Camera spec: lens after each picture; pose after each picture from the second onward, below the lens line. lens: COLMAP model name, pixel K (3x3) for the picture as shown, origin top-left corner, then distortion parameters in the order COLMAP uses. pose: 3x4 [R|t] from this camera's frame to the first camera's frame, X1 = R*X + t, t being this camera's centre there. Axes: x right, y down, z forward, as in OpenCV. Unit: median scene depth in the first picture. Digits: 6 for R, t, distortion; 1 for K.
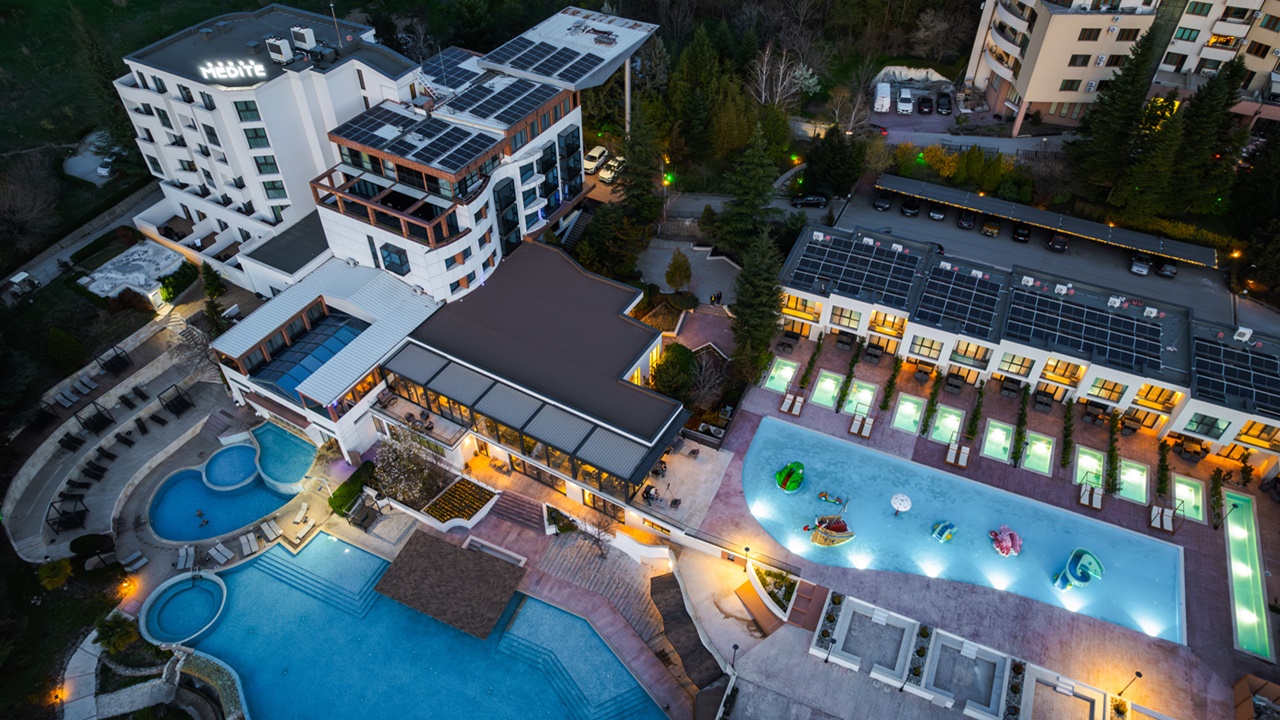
lens RADIAL K [[801.4, 0, 640.0], [0, 801.4, 360.0], [0, 0, 1]] dist [-0.071418, 0.060706]
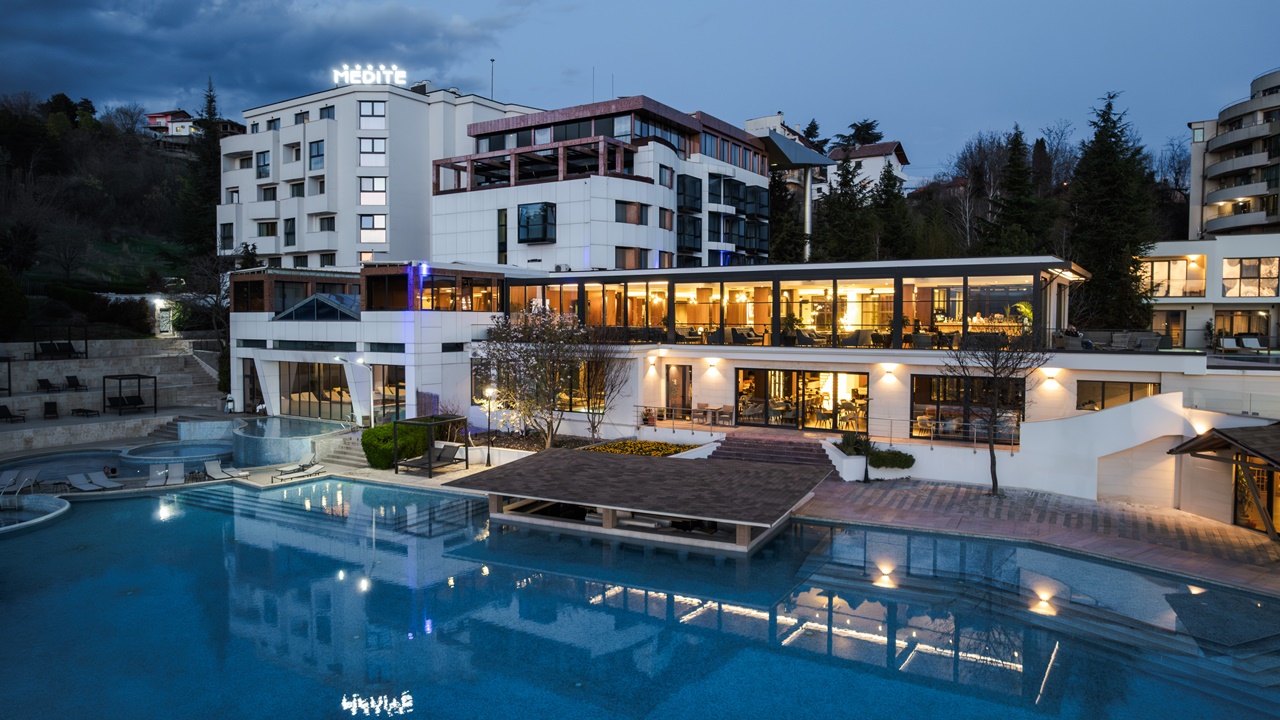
lens RADIAL K [[801.4, 0, 640.0], [0, 801.4, 360.0], [0, 0, 1]] dist [-0.071418, 0.060706]
pose [[0.999066, 0.000578, -0.043214, -0.208175], [-0.029221, 0.745745, -0.665590, 0.446005], [0.031842, 0.666231, 0.745065, 0.629908]]
